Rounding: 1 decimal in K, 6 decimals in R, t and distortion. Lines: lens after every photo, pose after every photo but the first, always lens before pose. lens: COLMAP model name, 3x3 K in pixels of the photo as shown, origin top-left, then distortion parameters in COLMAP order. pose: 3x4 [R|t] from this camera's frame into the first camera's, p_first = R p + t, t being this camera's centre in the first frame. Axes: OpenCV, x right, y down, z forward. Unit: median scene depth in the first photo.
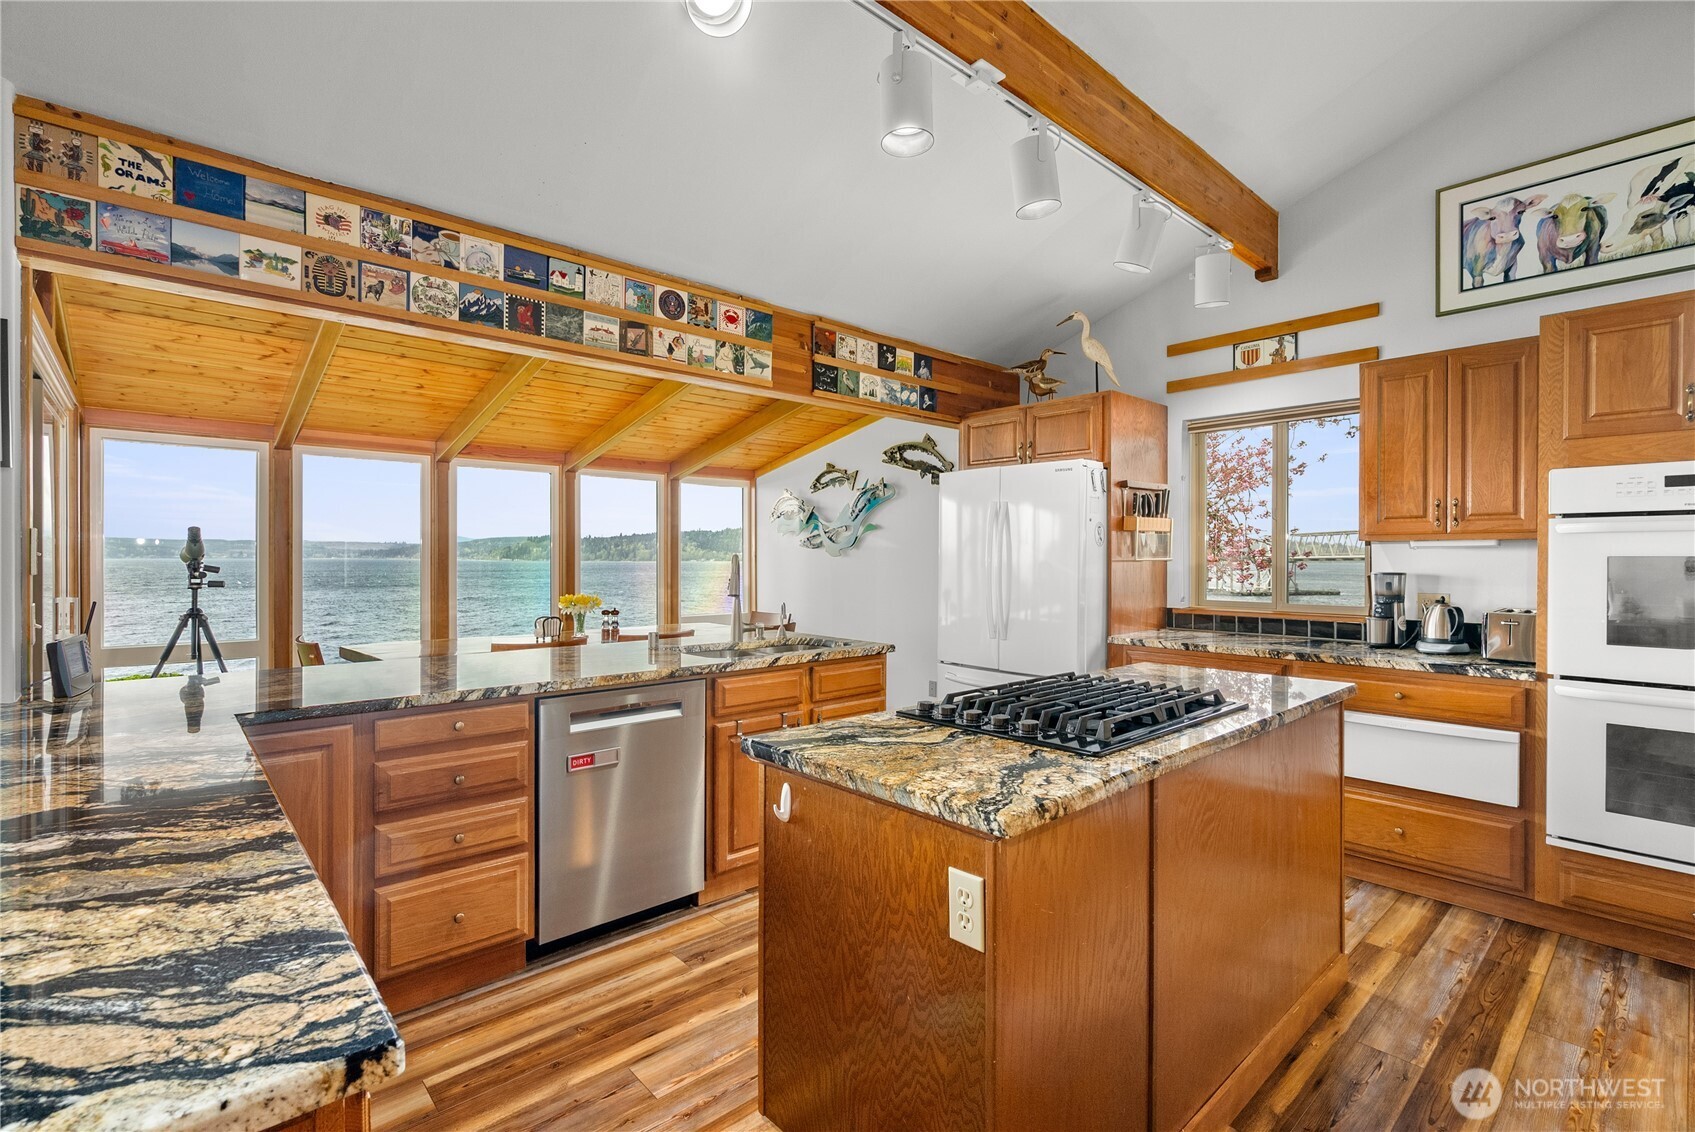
lens RADIAL K [[773.5, 0, 849.6], [0, 773.5, 559.5], [0, 0, 1]] dist [-0.003853, 0.001470]
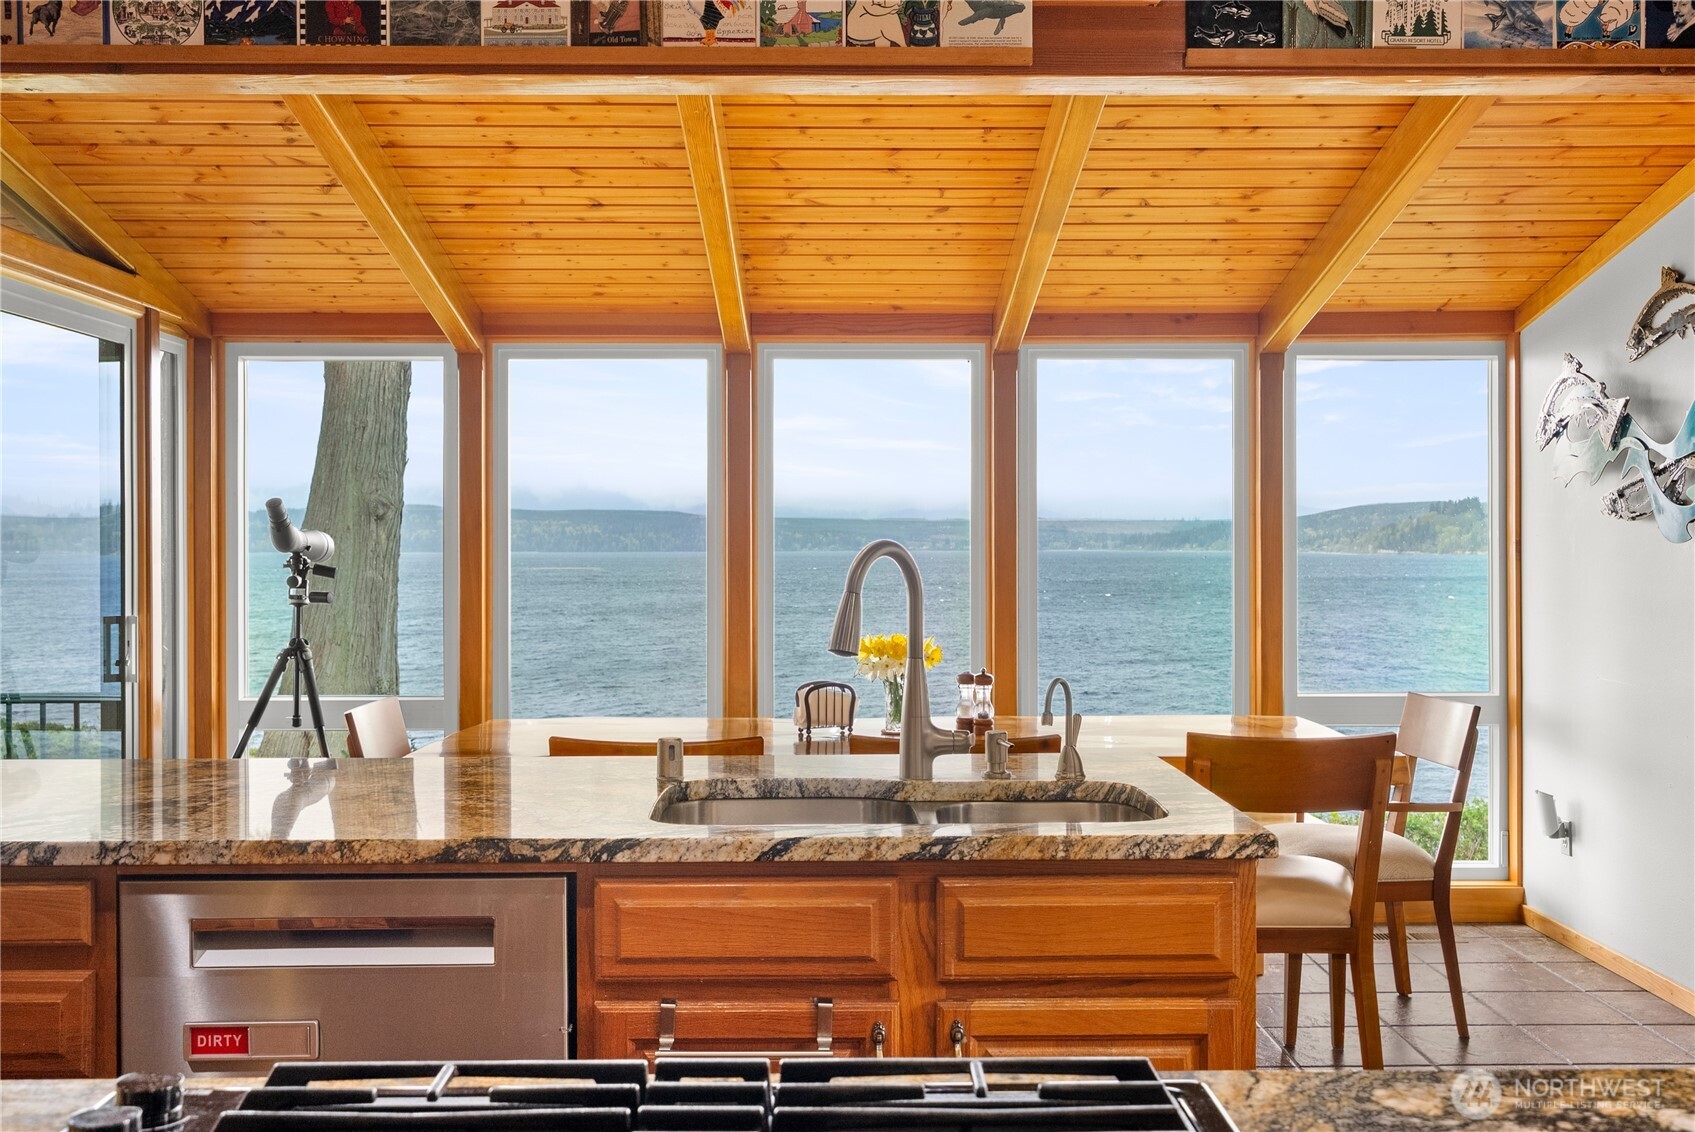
lens RADIAL K [[1688.5, 0, 859.6], [0, 1688.5, 557.2], [0, 0, 1]] dist [0.013191, -0.012920]
pose [[0.749509, -0.000199, -0.661994, 0.375529], [0.002556, 0.999993, 0.002593, -0.000813], [0.661989, -0.003636, 0.749505, 0.395977]]
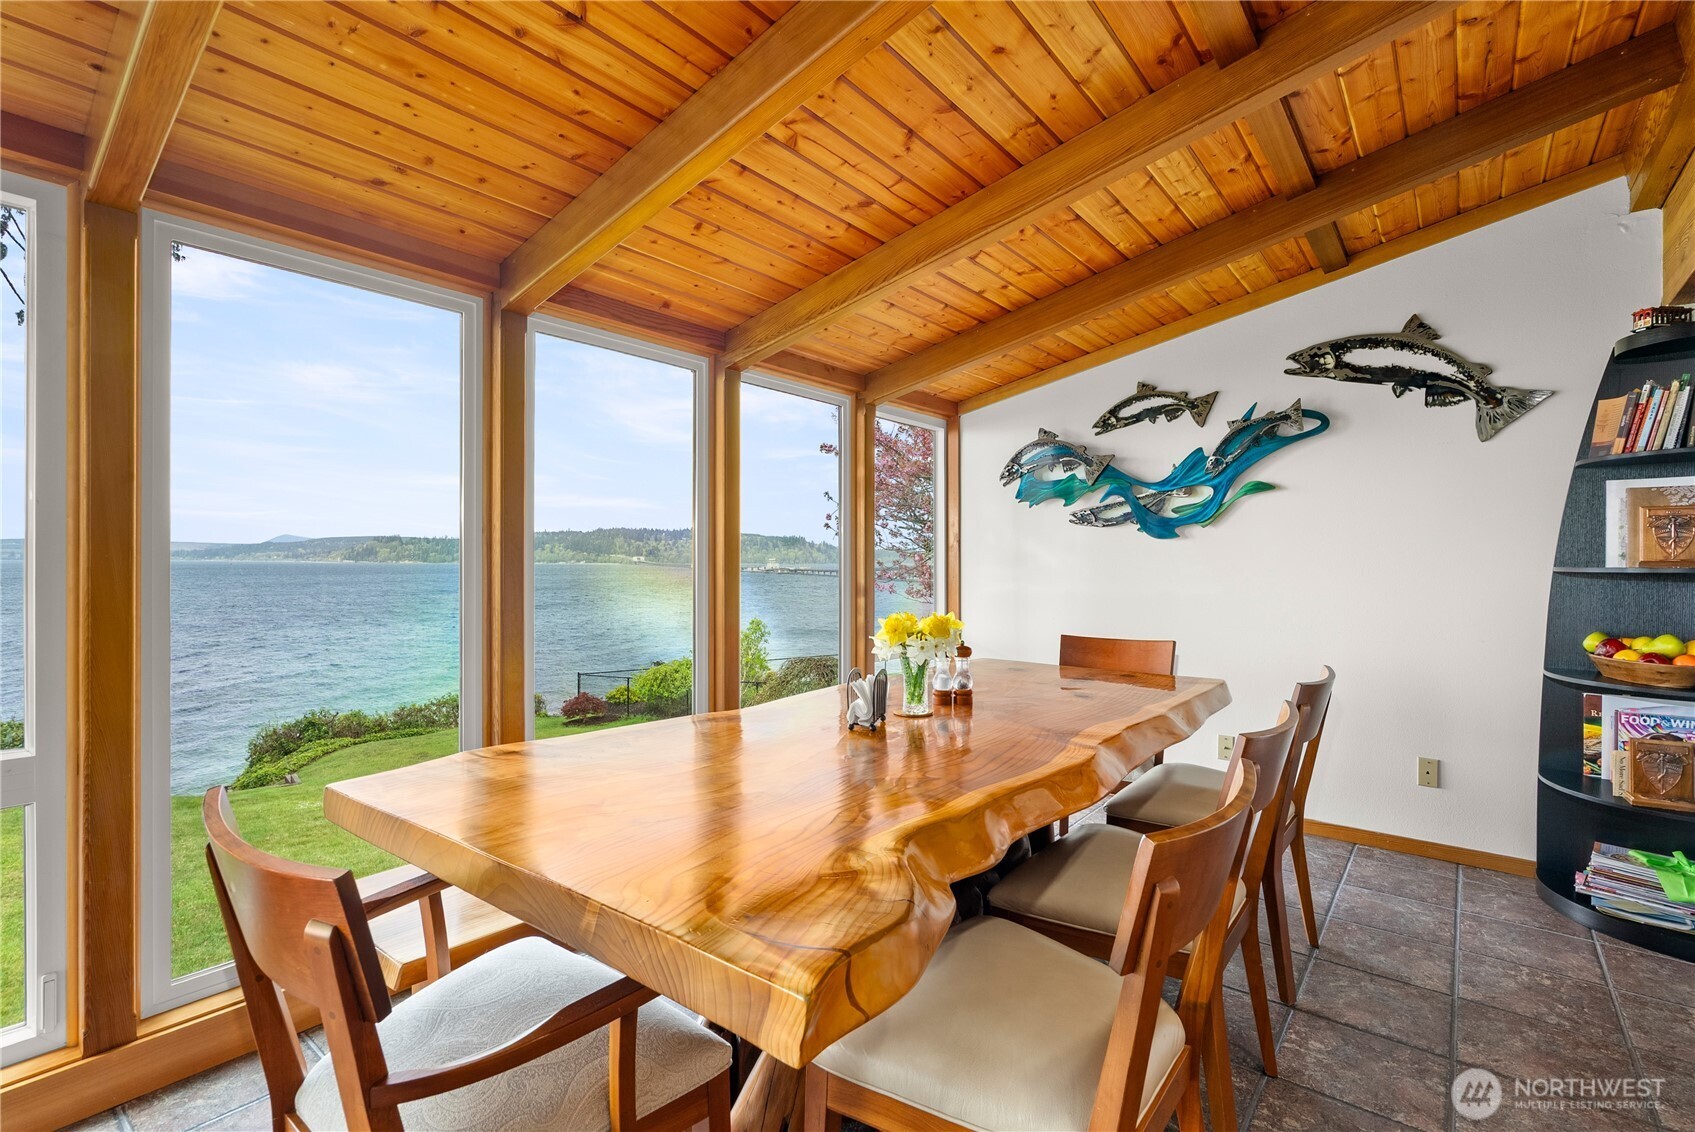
lens RADIAL K [[773.5, 0, 849.6], [0, 773.5, 559.5], [0, 0, 1]] dist [-0.003853, 0.001470]
pose [[0.987340, -0.002680, 0.158596, -0.648802], [0.002806, 0.999996, -0.000573, 0.020130], [-0.158594, 0.001011, 0.987343, 0.855402]]
